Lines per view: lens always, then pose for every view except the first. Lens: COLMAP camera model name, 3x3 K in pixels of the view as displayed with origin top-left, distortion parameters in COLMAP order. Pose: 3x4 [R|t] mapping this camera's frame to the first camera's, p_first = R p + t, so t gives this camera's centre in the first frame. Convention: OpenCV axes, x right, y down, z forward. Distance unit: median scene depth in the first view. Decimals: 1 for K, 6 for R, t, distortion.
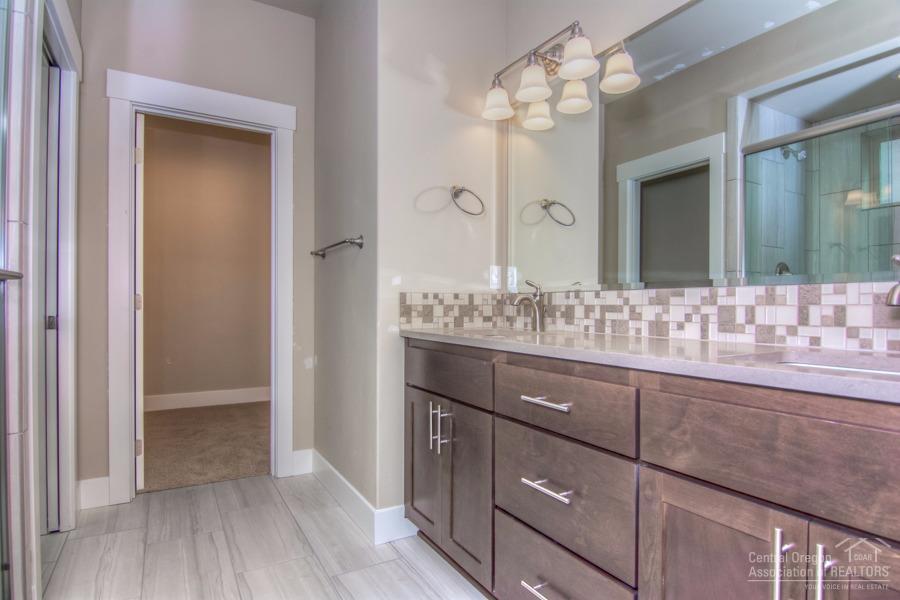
lens RADIAL K [[480.0, 0, 450.0], [0, 480.0, 300.0], [0, 0, 1]] dist [0.004985, -0.015666]
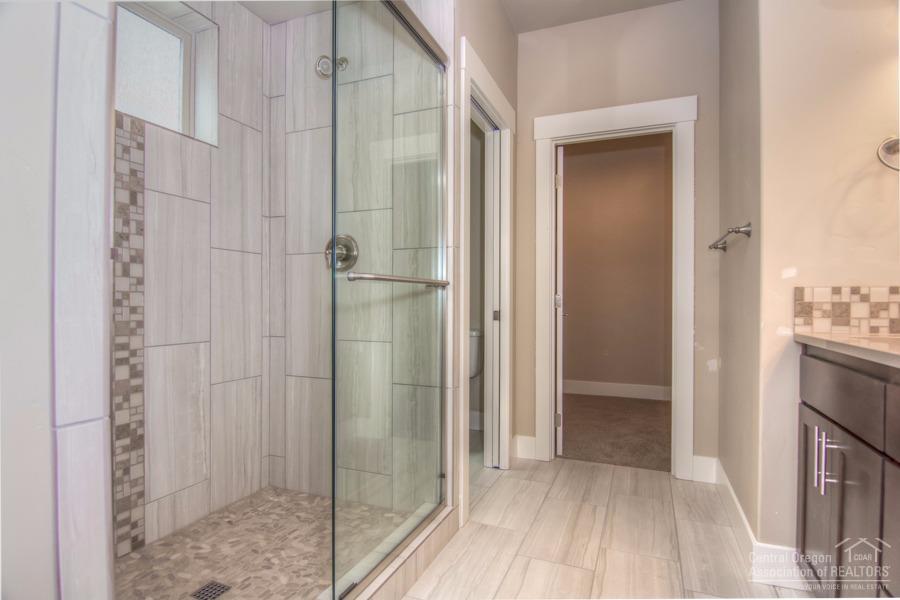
lens RADIAL K [[474.1, 0, 450.0], [0, 474.1, 300.0], [0, 0, 1]] dist [-0.001008, -0.016954]
pose [[0.608166, -0.006679, -0.793782, 0.163926], [0.007636, 0.999968, -0.002564, 0.003586], [0.793773, -0.004502, 0.608198, 0.053115]]
